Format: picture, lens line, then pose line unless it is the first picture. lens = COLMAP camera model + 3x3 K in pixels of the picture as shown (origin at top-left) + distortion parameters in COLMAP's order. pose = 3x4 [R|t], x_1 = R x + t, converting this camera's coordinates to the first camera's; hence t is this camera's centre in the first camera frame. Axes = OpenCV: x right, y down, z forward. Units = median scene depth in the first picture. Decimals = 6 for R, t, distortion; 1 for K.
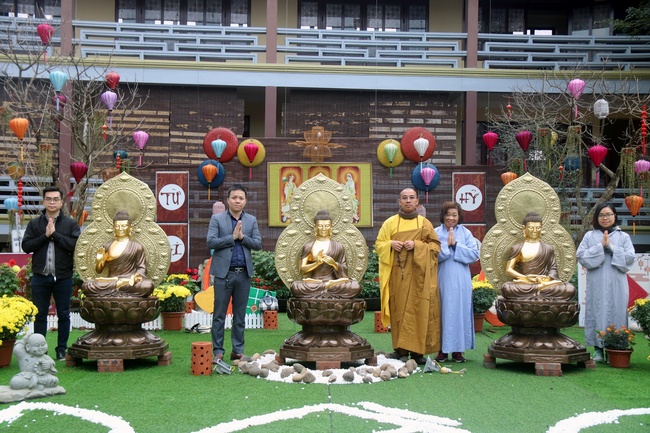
lens RADIAL K [[785.5, 0, 325.0], [0, 785.5, 216.5], [0, 0, 1]] dist [0.047088, 0.069738]
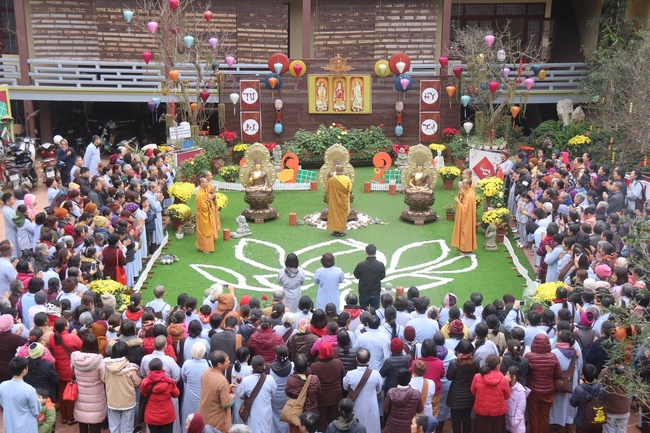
lens RADIAL K [[1094.1, 0, 309.9], [0, 1094.1, 217.0], [0, 0, 1]] dist [0.238994, 0.236002]
pose [[0.998933, 0.000470, -0.046186, 0.038848], [0.013115, 0.955901, 0.293395, -0.466241], [0.044287, -0.293688, 0.954875, -1.300540]]
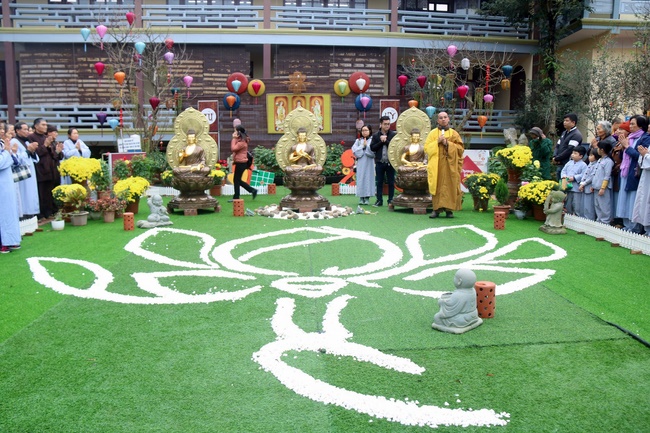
lens RADIAL K [[545.8, 0, 325.3], [0, 545.8, 220.5], [0, 0, 1]] dist [-0.189491, 0.164213]
pose [[0.999041, -0.013067, 0.041792, -0.001846], [0.005368, 0.983784, 0.179278, -0.011041], [-0.043457, -0.178881, 0.982910, -0.145431]]
